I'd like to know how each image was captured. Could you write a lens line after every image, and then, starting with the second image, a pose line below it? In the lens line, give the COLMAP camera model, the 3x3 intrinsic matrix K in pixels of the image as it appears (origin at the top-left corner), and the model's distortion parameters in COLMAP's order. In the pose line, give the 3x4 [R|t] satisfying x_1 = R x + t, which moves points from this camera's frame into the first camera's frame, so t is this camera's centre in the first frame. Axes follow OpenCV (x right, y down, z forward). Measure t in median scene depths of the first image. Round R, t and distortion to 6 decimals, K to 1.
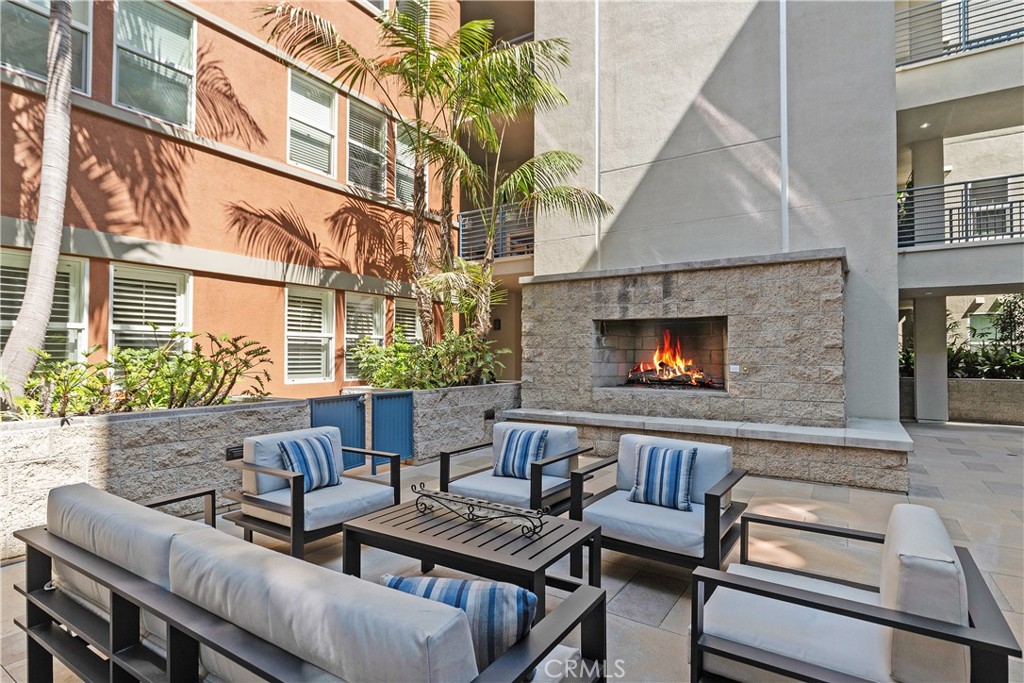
lens RADIAL K [[524.4, 0, 512.0], [0, 524.4, 341.5], [0, 0, 1]] dist [0.000014, 0.000291]
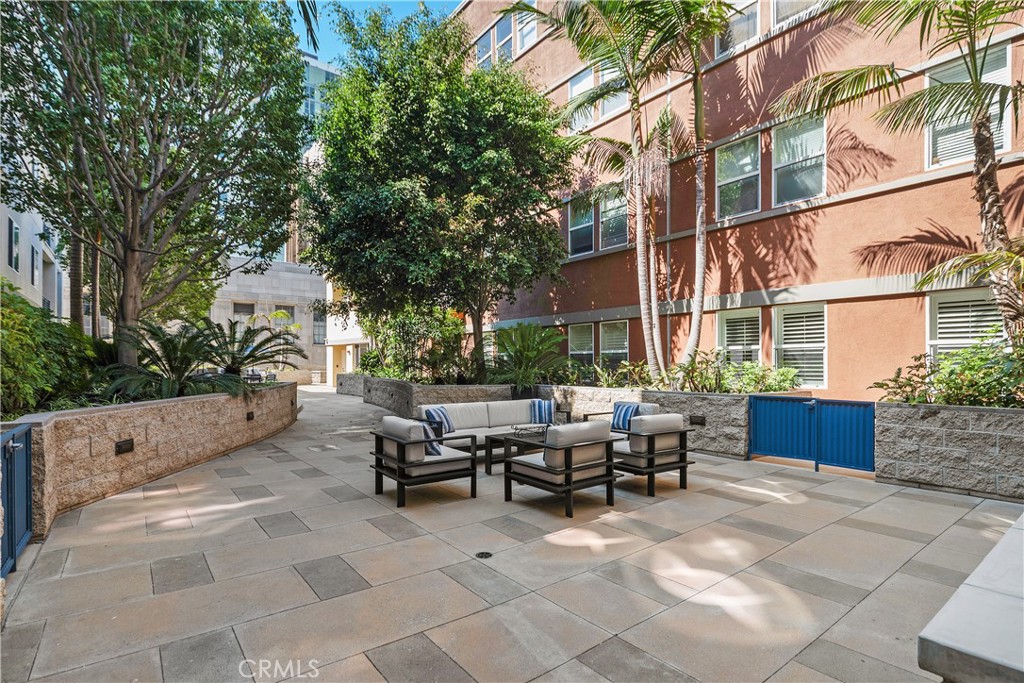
lens RADIAL K [[496.3, 0, 510.5], [0, 496.3, 372.8], [0, 0, 1]] dist [-0.000563, -0.000065]
pose [[-0.327532, 0.000306, -0.944840, 0.810658], [0.006073, 0.999980, -0.001781, 0.042195], [0.944821, -0.006322, -0.327527, 0.662681]]
